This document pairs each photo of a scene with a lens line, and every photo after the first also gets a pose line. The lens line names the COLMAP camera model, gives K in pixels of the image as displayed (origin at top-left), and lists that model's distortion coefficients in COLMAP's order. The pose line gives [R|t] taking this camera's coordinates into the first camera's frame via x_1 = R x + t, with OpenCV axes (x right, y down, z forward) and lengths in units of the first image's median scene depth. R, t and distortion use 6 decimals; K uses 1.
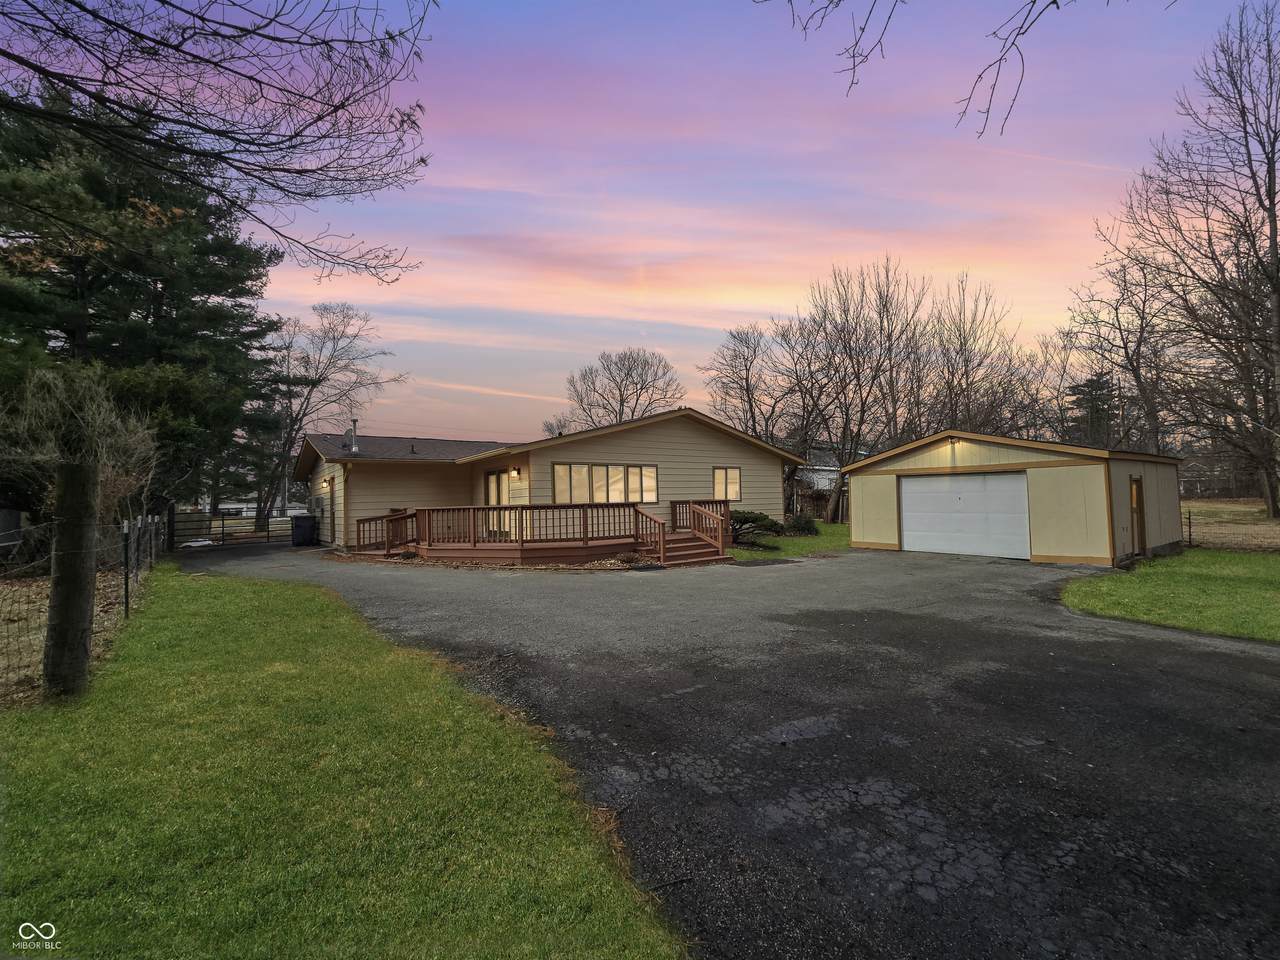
lens RADIAL K [[513.5, 0, 638.9], [0, 513.5, 479.2], [0, 0, 1]] dist [-0.002672, 0.000167]
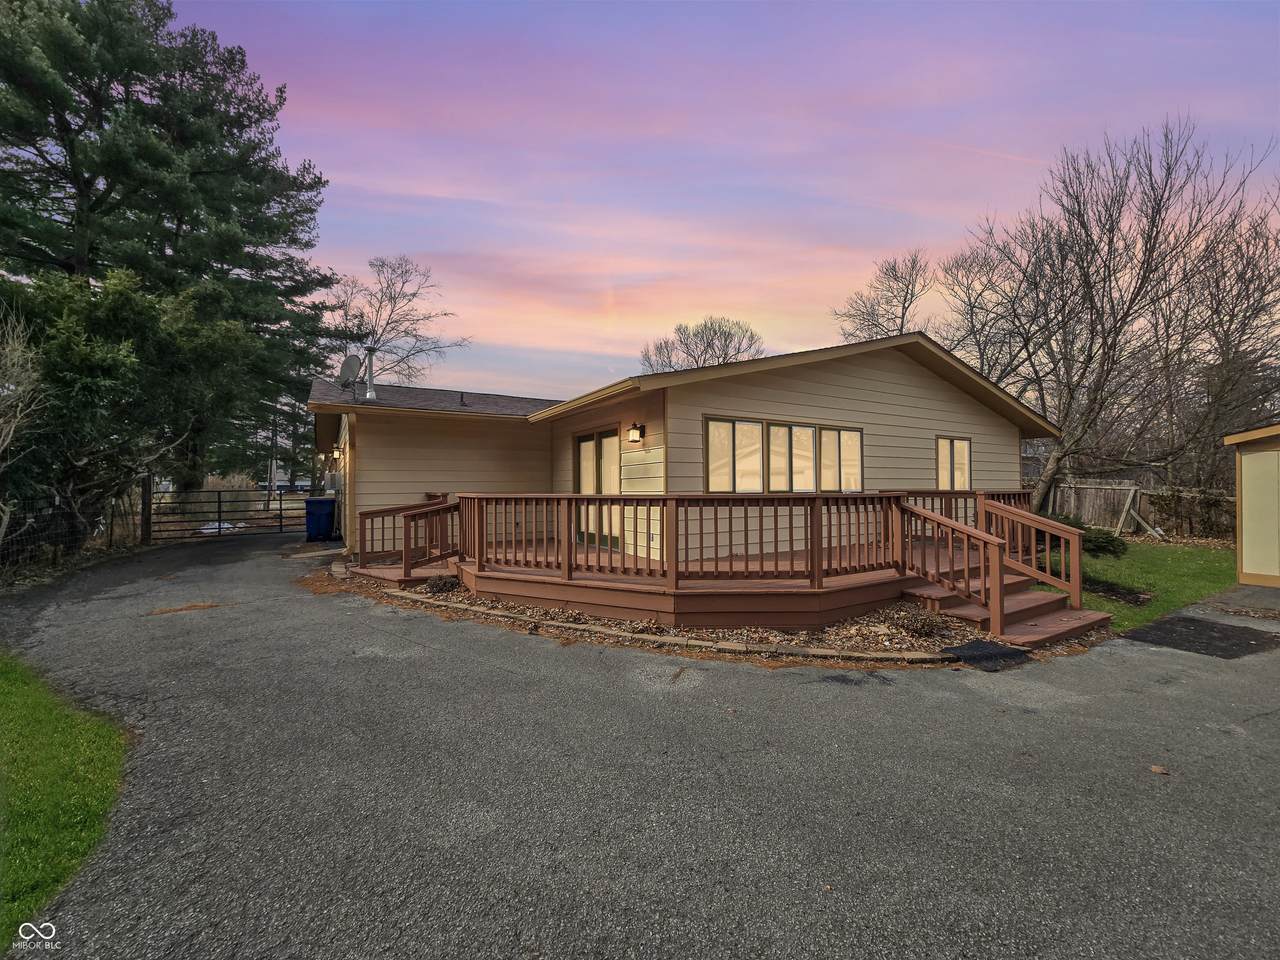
lens RADIAL K [[513.5, 0, 645.7], [0, 513.5, 474.8], [0, 0, 1]] dist [-0.002672, 0.000167]
pose [[0.994466, 0.019057, -0.103312, -0.165476], [-0.017096, 0.999657, 0.019833, 0.019424], [0.103654, -0.017957, 0.994451, 0.435317]]
